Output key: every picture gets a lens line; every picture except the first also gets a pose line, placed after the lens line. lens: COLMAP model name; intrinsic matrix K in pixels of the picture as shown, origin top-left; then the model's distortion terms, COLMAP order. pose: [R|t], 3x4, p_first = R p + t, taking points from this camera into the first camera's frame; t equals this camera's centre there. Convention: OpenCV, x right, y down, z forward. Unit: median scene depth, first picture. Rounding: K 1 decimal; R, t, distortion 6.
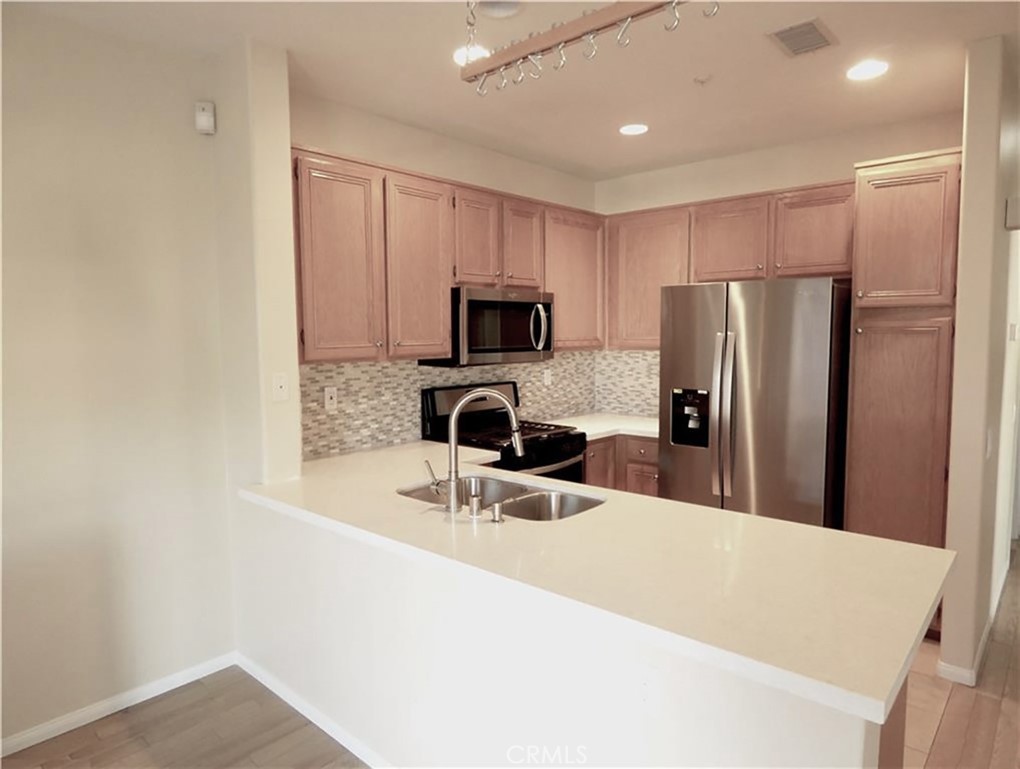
lens RADIAL K [[627.8, 0, 505.7], [0, 627.8, 382.0], [0, 0, 1]] dist [0.008492, 0.002553]
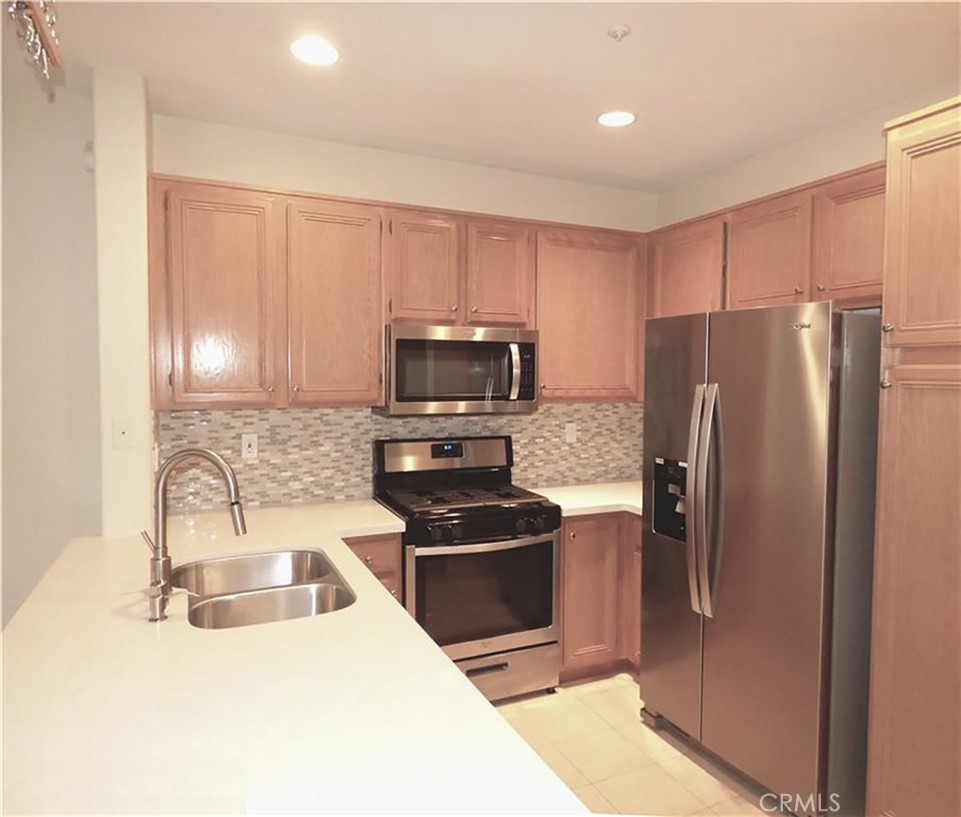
lens RADIAL K [[651.4, 0, 520.1], [0, 651.4, 403.4], [0, 0, 1]] dist [0.013226, -0.001082]
pose [[0.931621, 0.029973, -0.362192, 0.395853], [-0.042842, 0.998702, -0.027548, -0.024845], [0.360896, 0.041181, 0.931696, 0.224751]]
